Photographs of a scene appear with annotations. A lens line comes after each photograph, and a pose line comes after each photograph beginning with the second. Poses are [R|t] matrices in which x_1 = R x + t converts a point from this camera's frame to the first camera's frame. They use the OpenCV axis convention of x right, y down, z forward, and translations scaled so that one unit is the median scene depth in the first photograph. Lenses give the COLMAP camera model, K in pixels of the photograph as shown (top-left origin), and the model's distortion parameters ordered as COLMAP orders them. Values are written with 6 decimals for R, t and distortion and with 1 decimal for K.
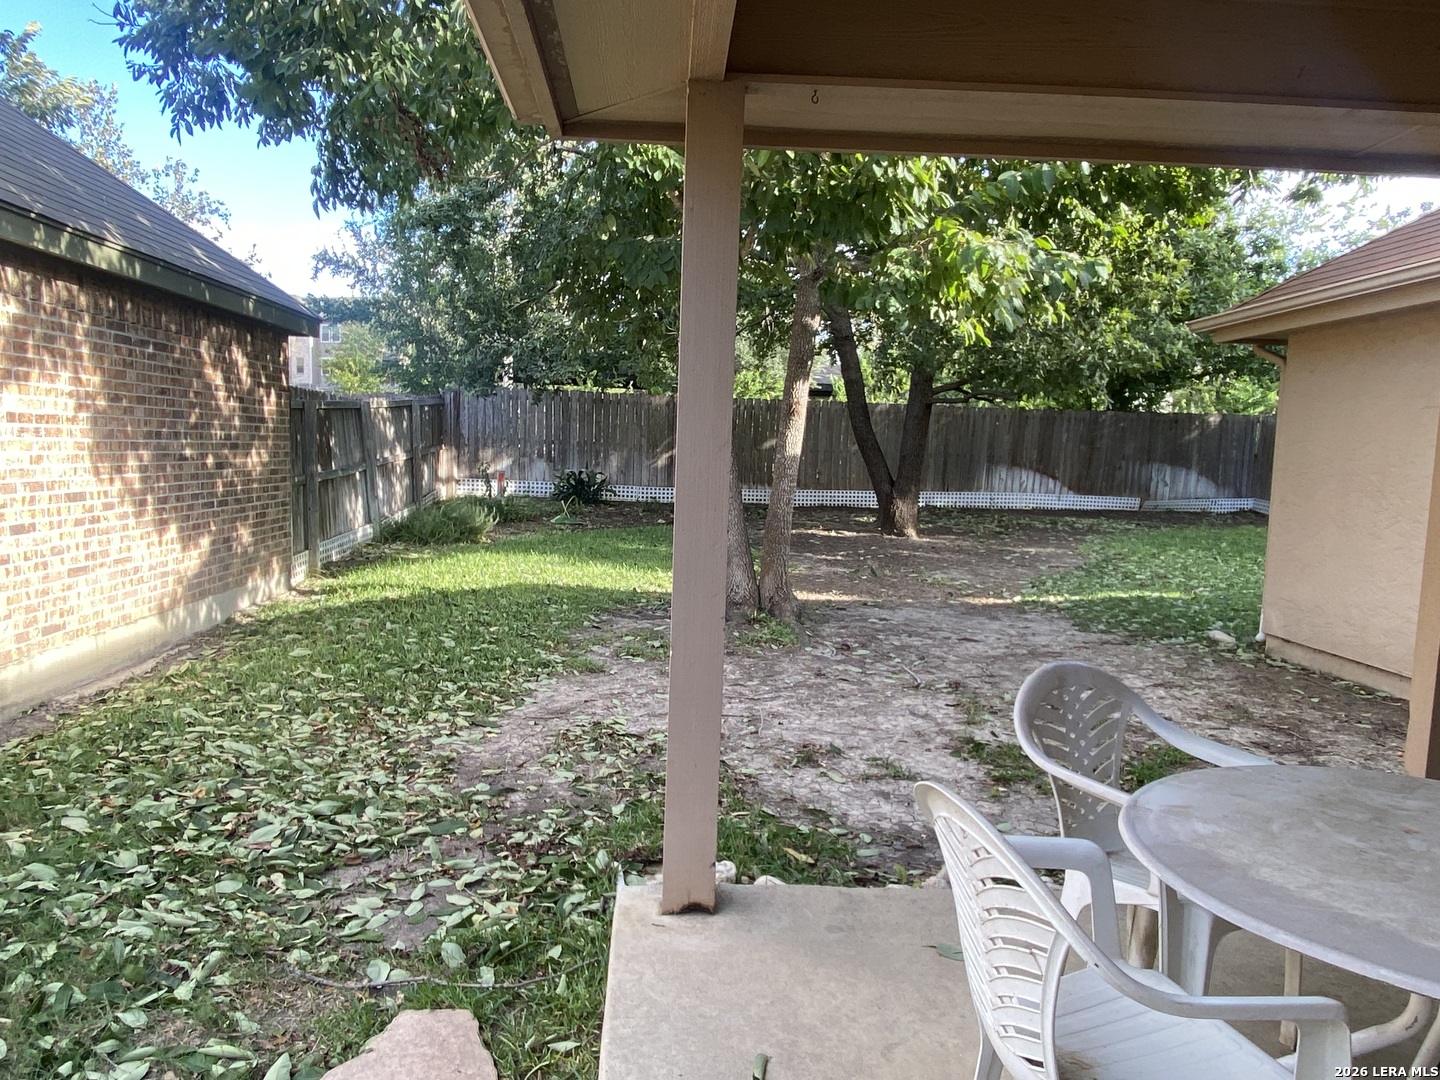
lens RADIAL K [[976.2, 0, 709.0], [0, 976.2, 539.5], [0, 0, 1]] dist [0.115789, -0.149211]
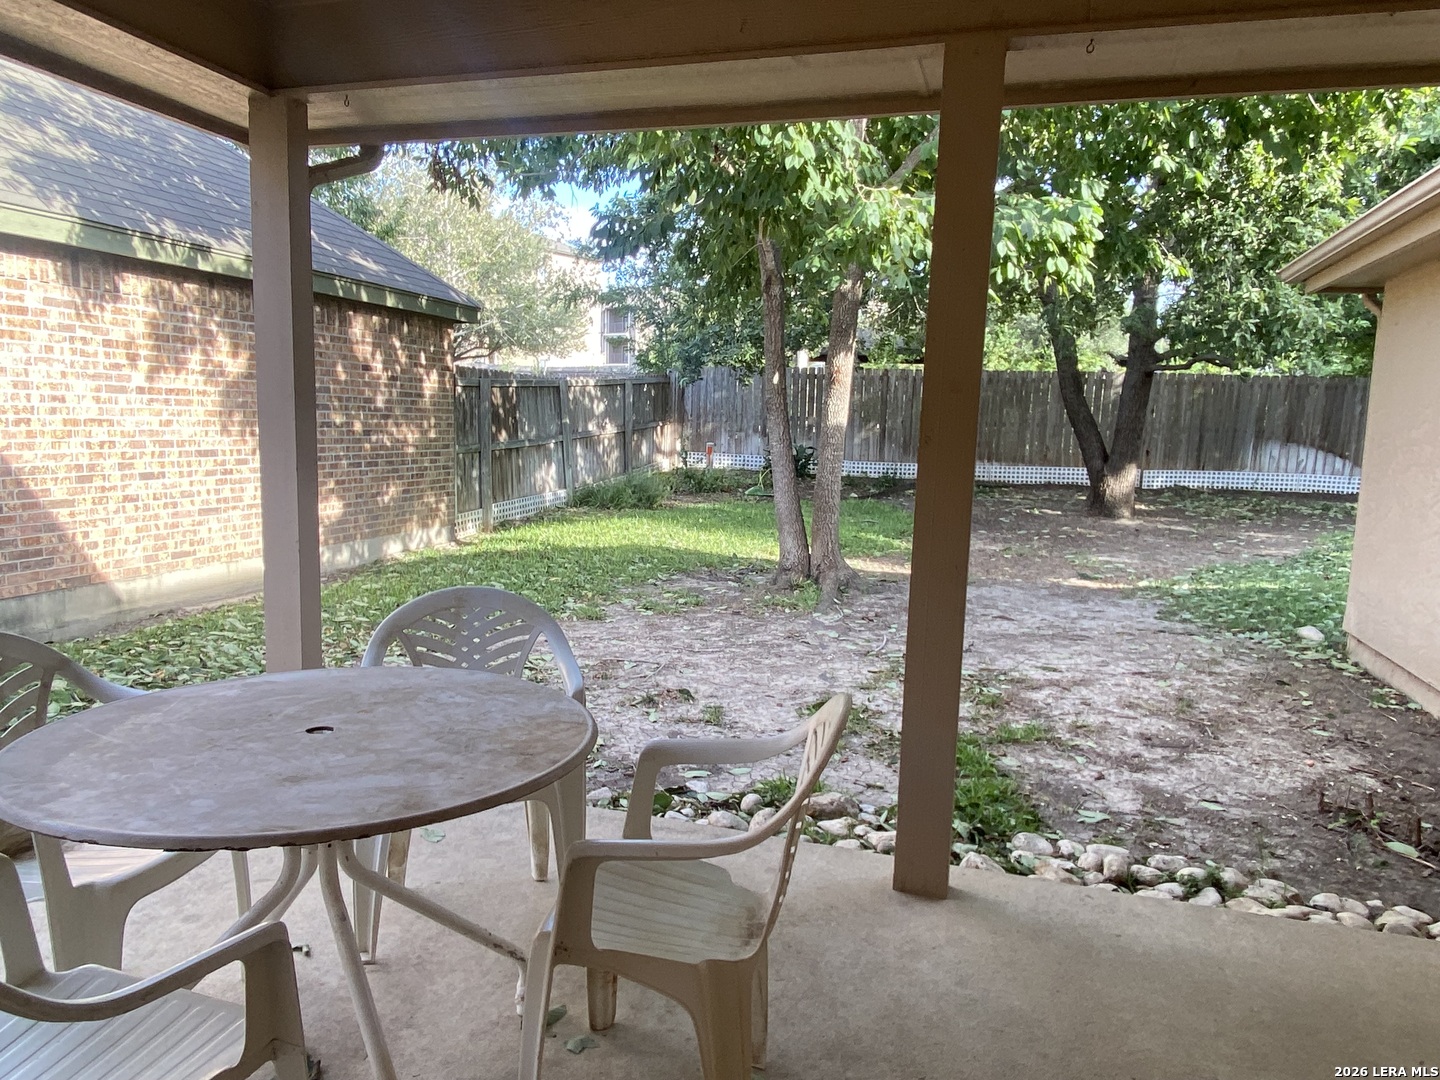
lens RADIAL K [[976.2, 0, 709.0], [0, 976.2, 539.5], [0, 0, 1]] dist [0.115789, -0.149211]
pose [[0.940823, 0.039934, -0.336536, 0.320163], [-0.032777, 0.999100, 0.026922, 0.009892], [0.337308, -0.014298, 0.941286, 0.007879]]
